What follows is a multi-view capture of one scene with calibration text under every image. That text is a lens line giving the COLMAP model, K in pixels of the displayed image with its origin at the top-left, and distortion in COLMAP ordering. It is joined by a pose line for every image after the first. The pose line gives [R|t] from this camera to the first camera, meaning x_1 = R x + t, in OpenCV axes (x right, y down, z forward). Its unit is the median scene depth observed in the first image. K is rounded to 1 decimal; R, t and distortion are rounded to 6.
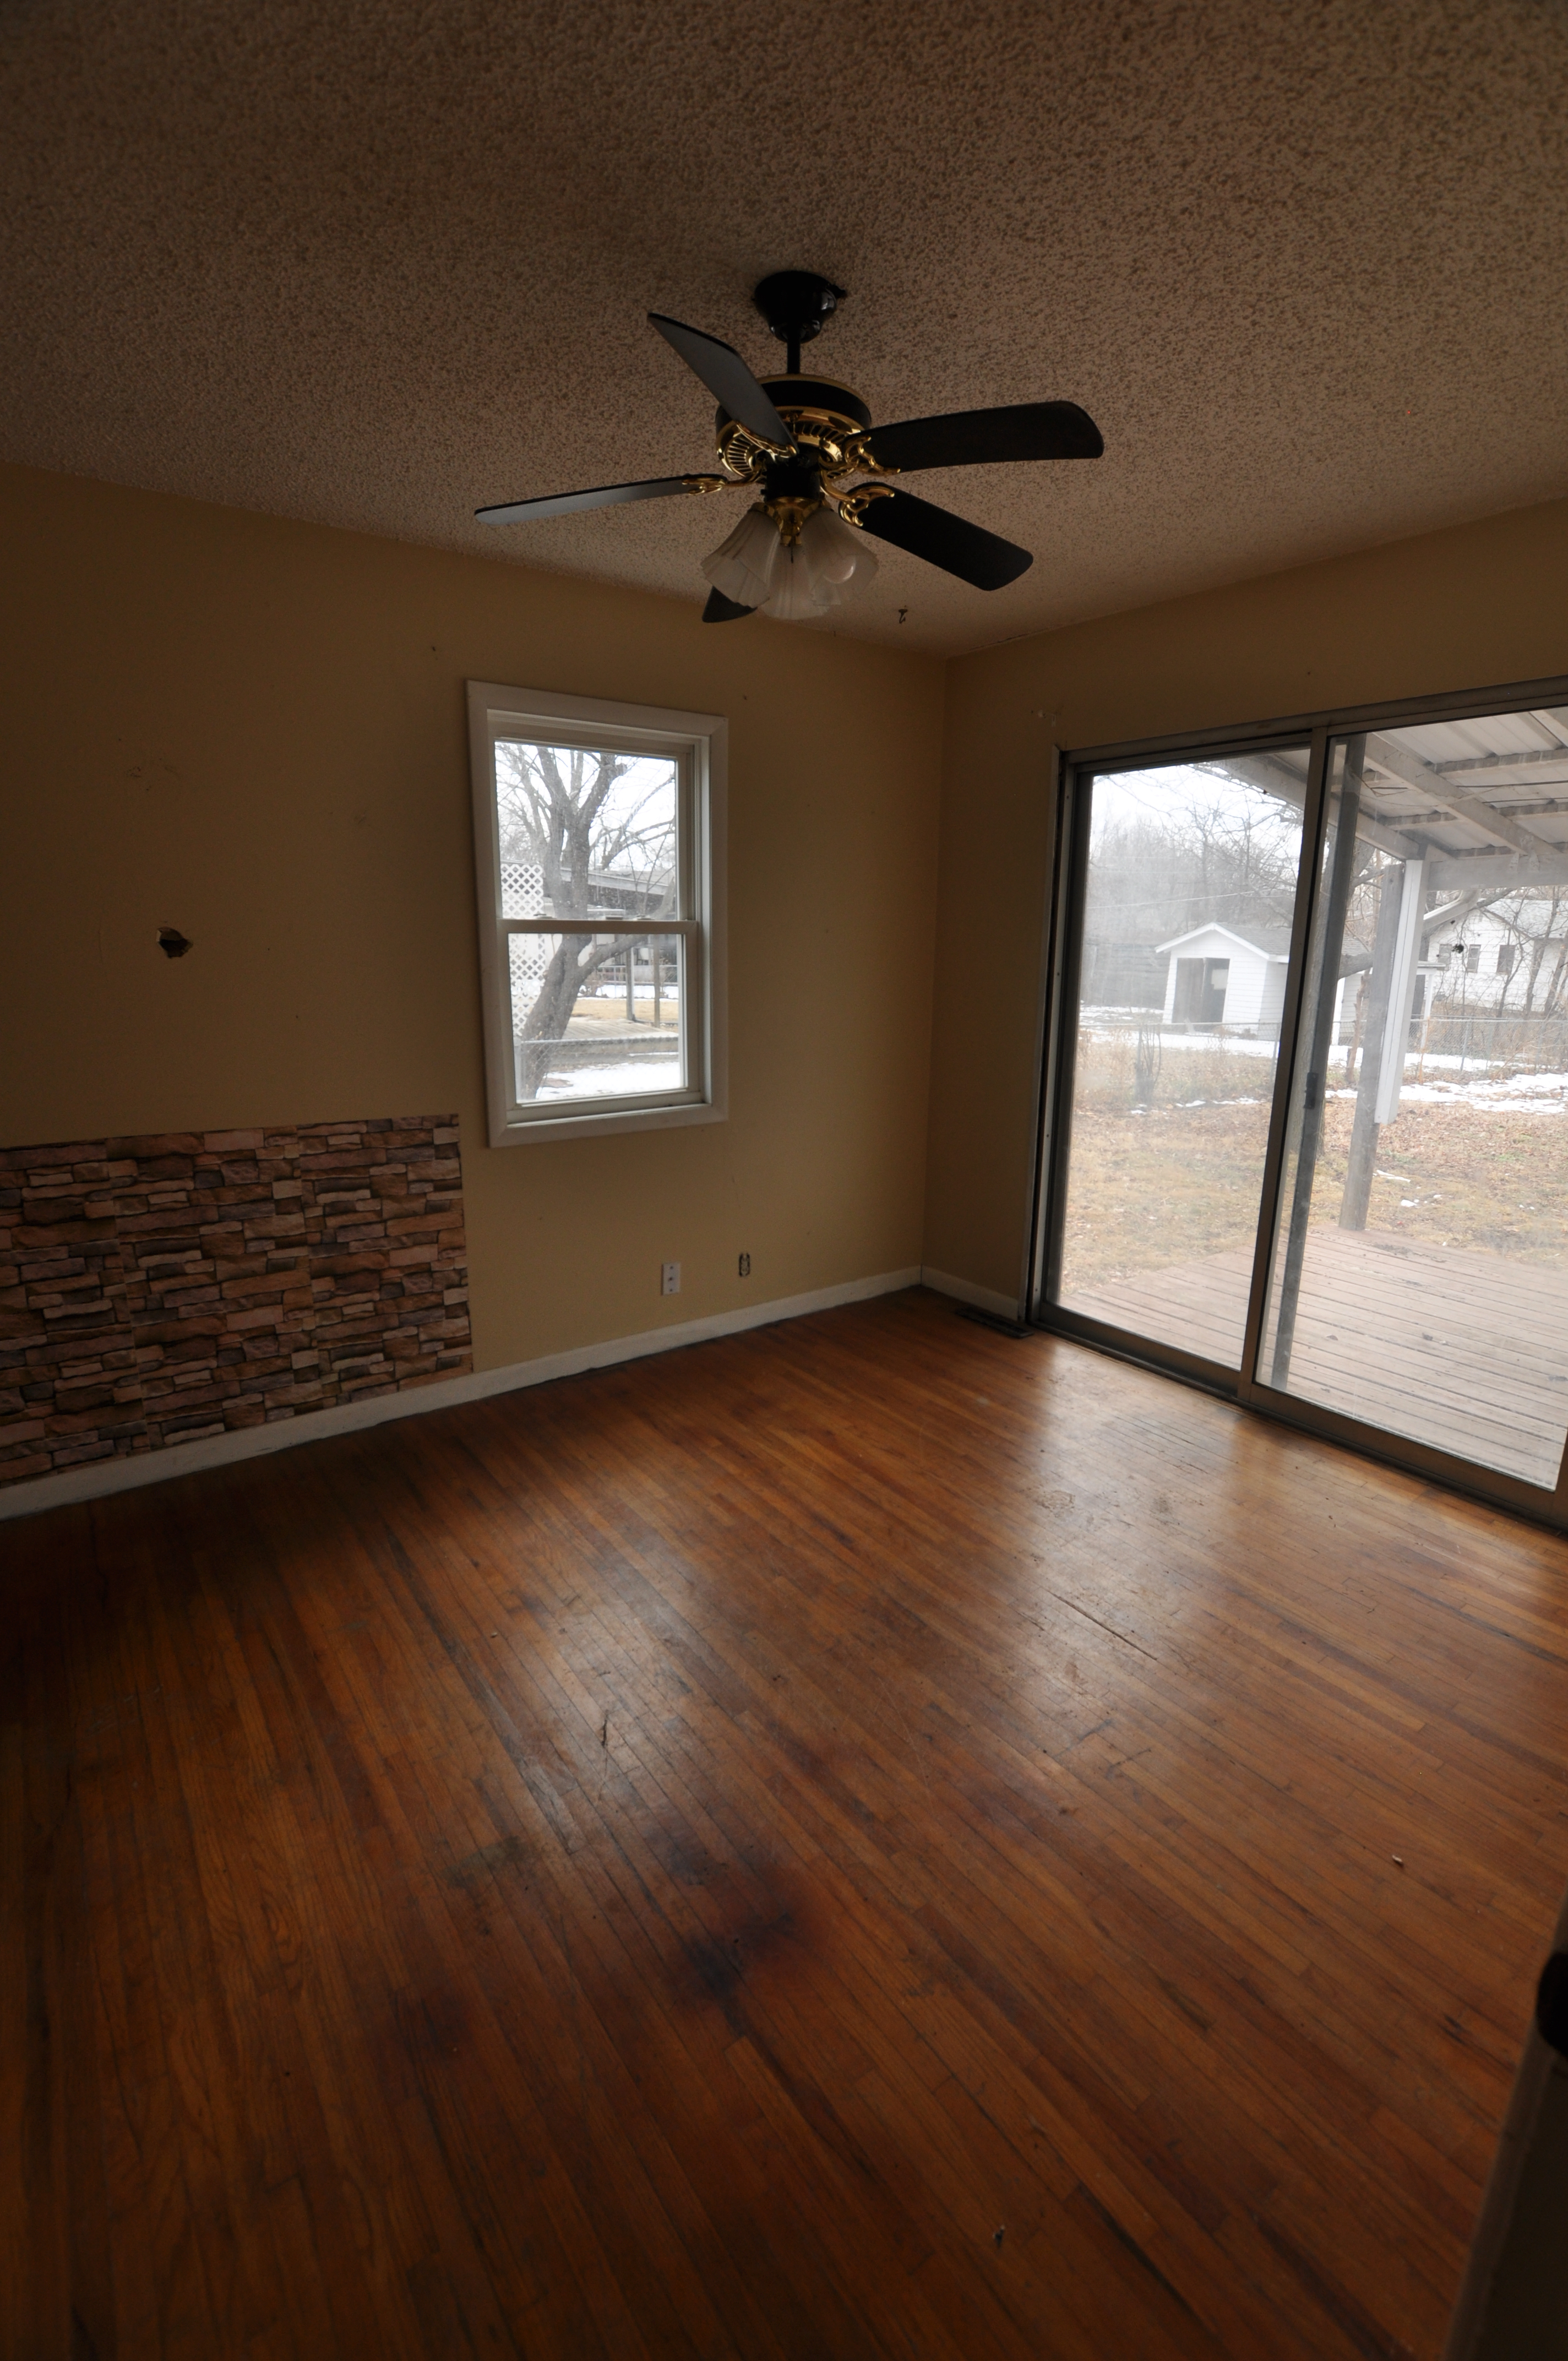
lens RADIAL K [[1030.9, 0, 784.3], [0, 1030.9, 1181.1], [0, 0, 1]] dist [-0.029405, 0.001799]
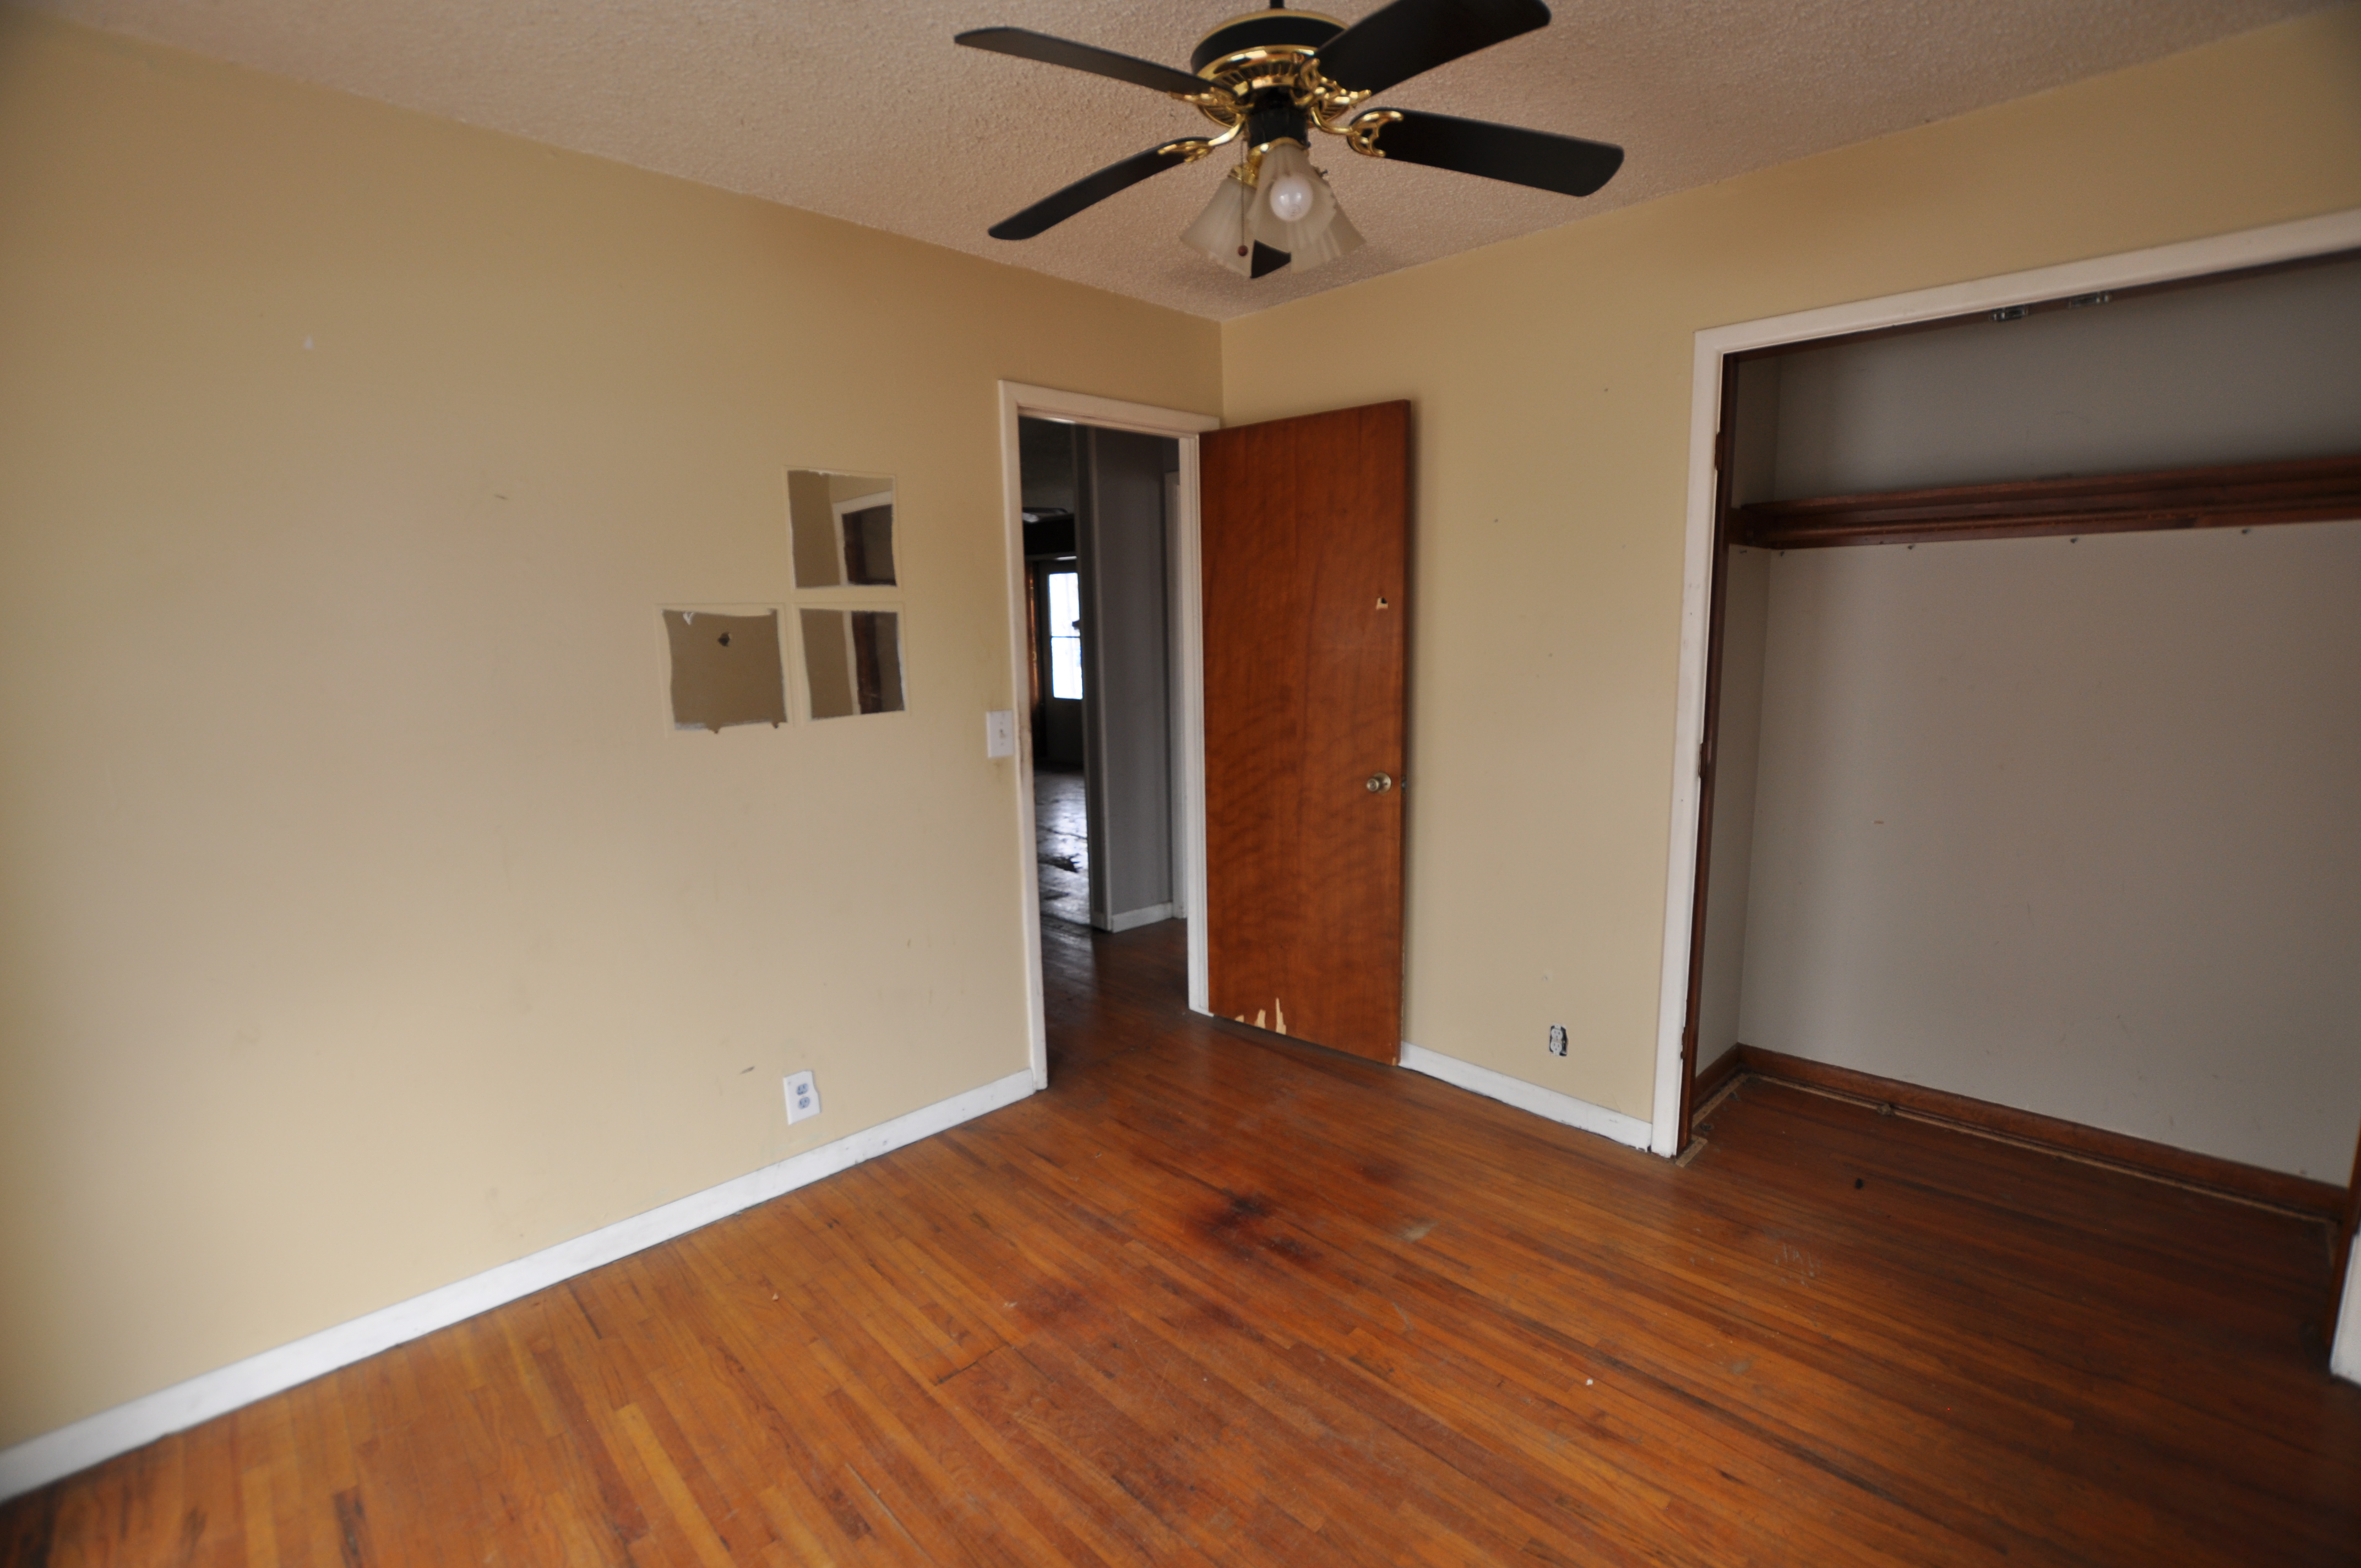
lens RADIAL K [[1030.9, 0, 1182.0], [0, 1030.9, 787.8], [0, 0, 1]] dist [-0.029405, 0.001799]
pose [[-0.988490, 0.034685, -0.147255, 0.154503], [-0.023102, 0.927342, 0.373502, -0.307442], [0.149511, 0.372605, -0.915867, 1.304585]]
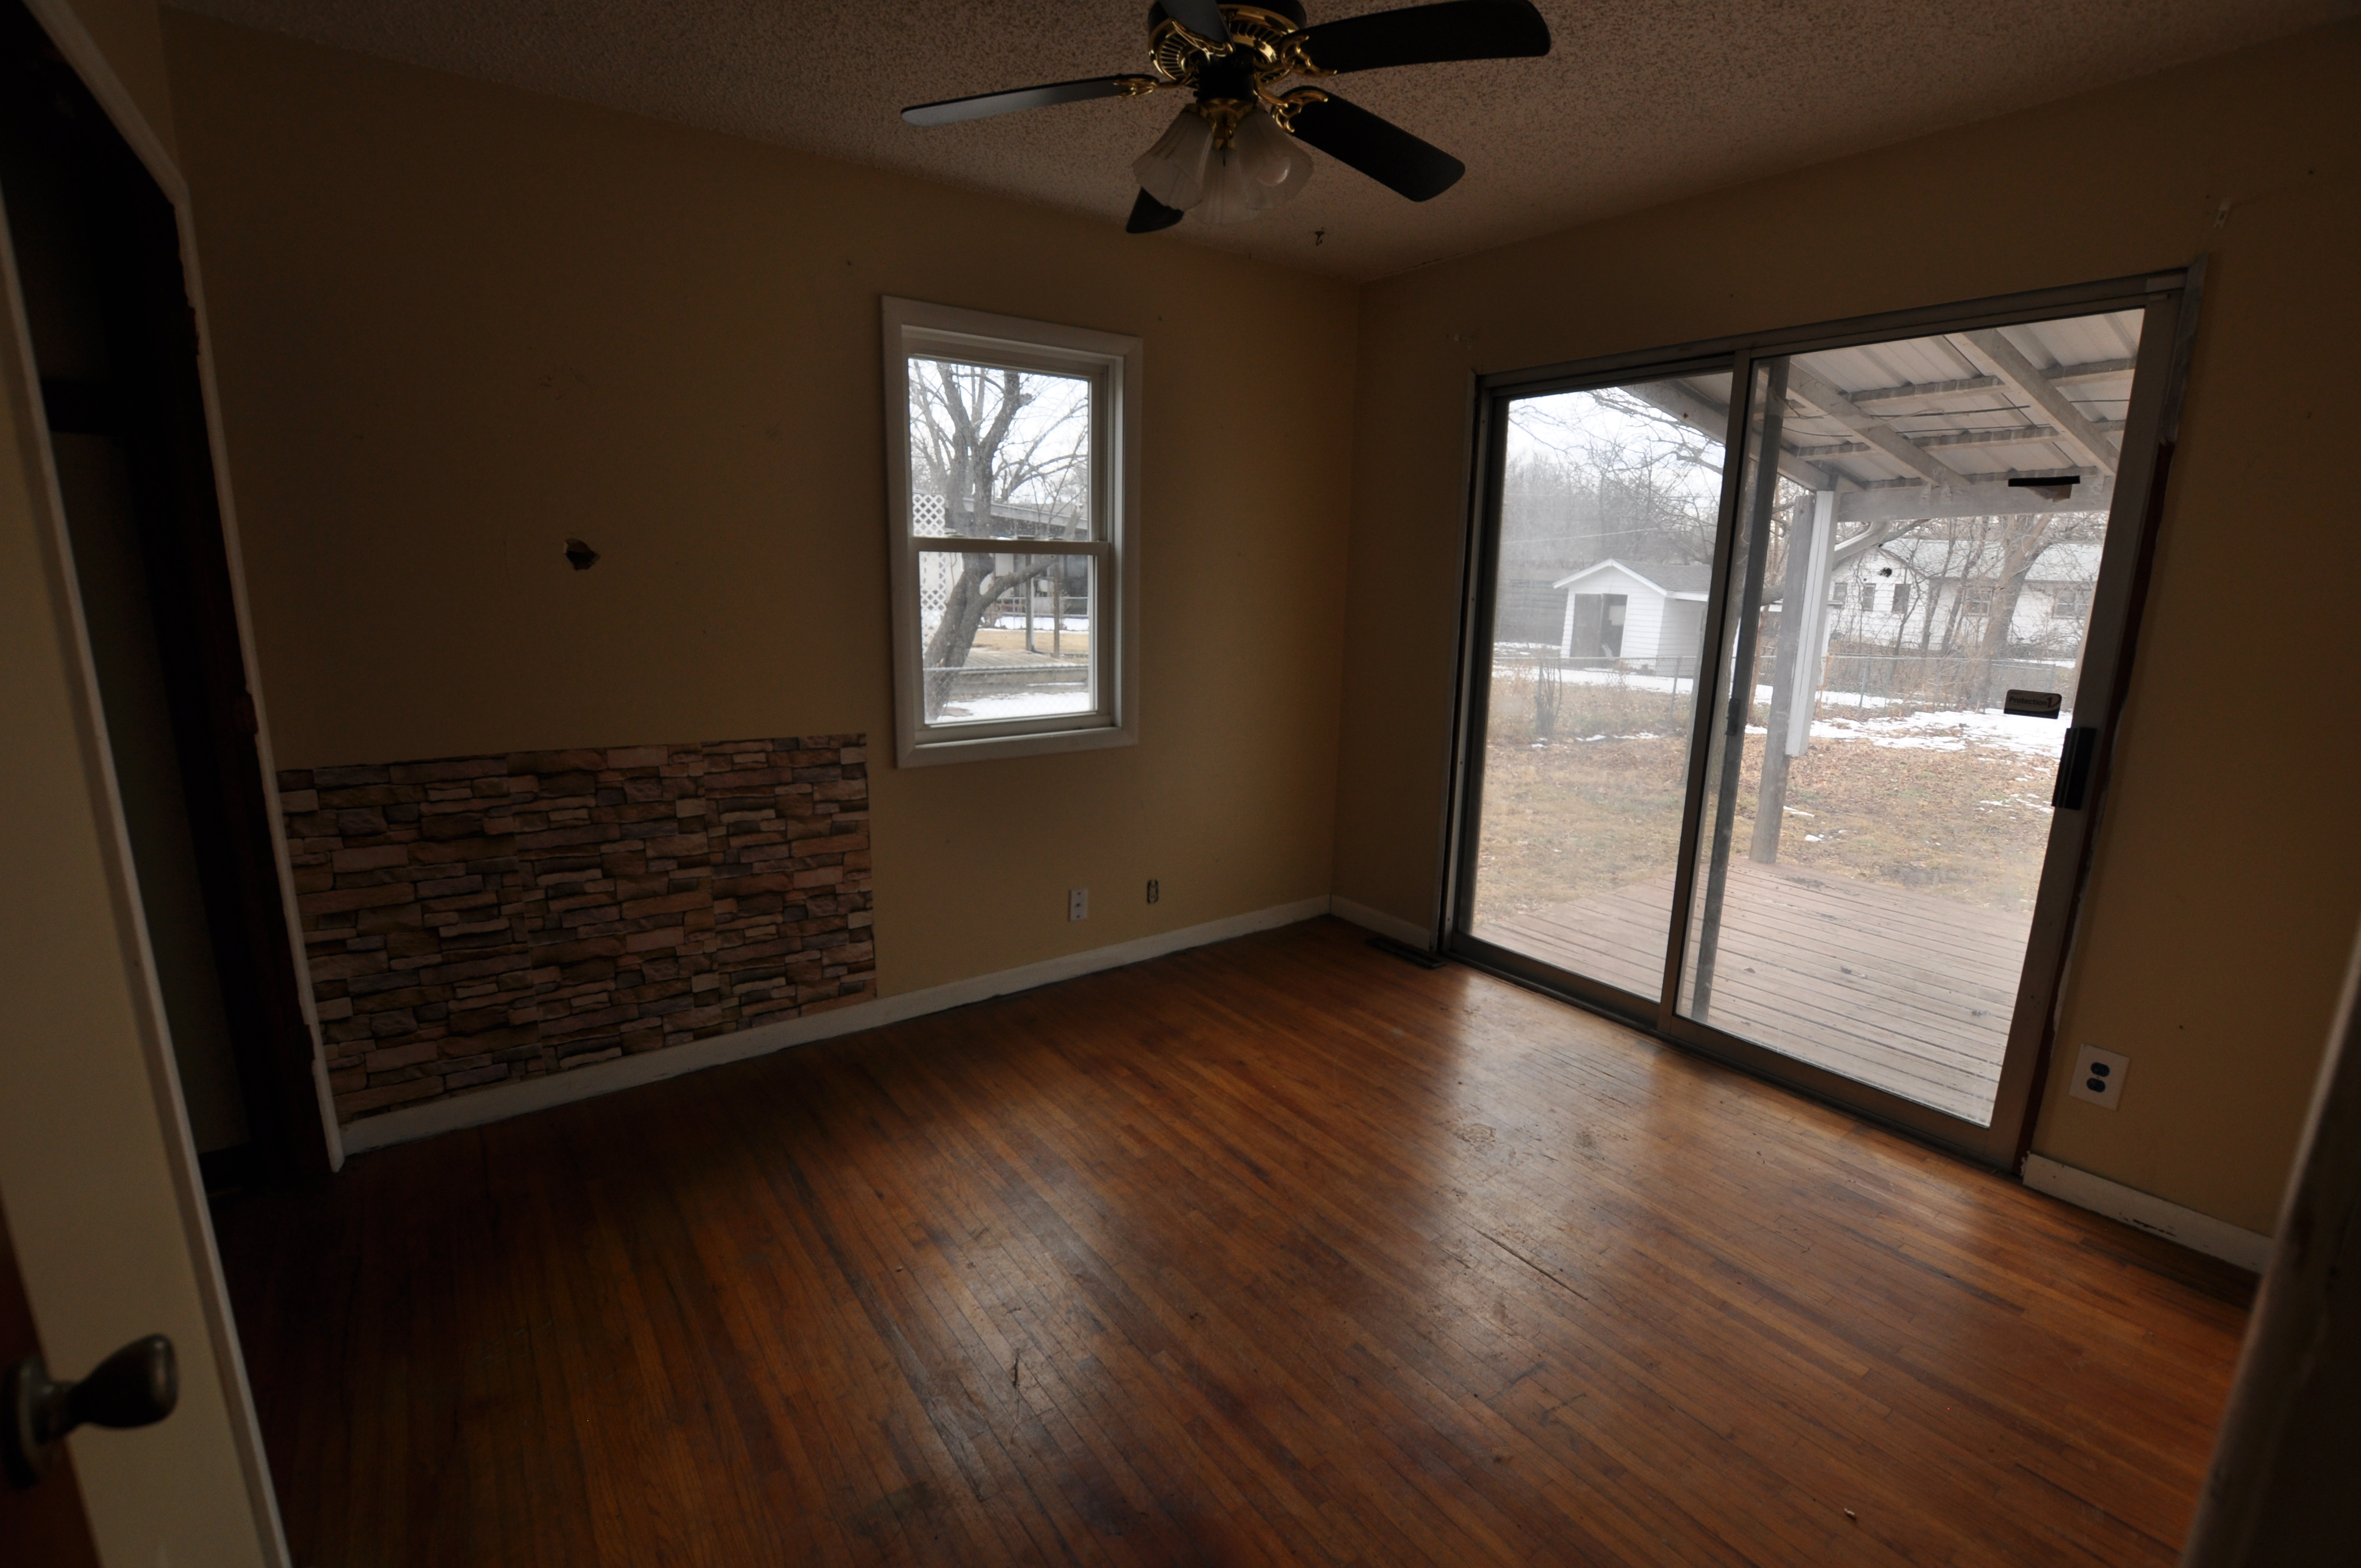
lens RADIAL K [[1030.9, 0, 1180.1], [0, 1030.9, 790.6], [0, 0, 1]] dist [-0.029405, 0.001799]
pose [[0.999966, 0.008214, 0.000086, -0.019151], [-0.008210, 0.999707, -0.022787, 0.010852], [-0.000273, 0.022785, 0.999740, 0.022076]]
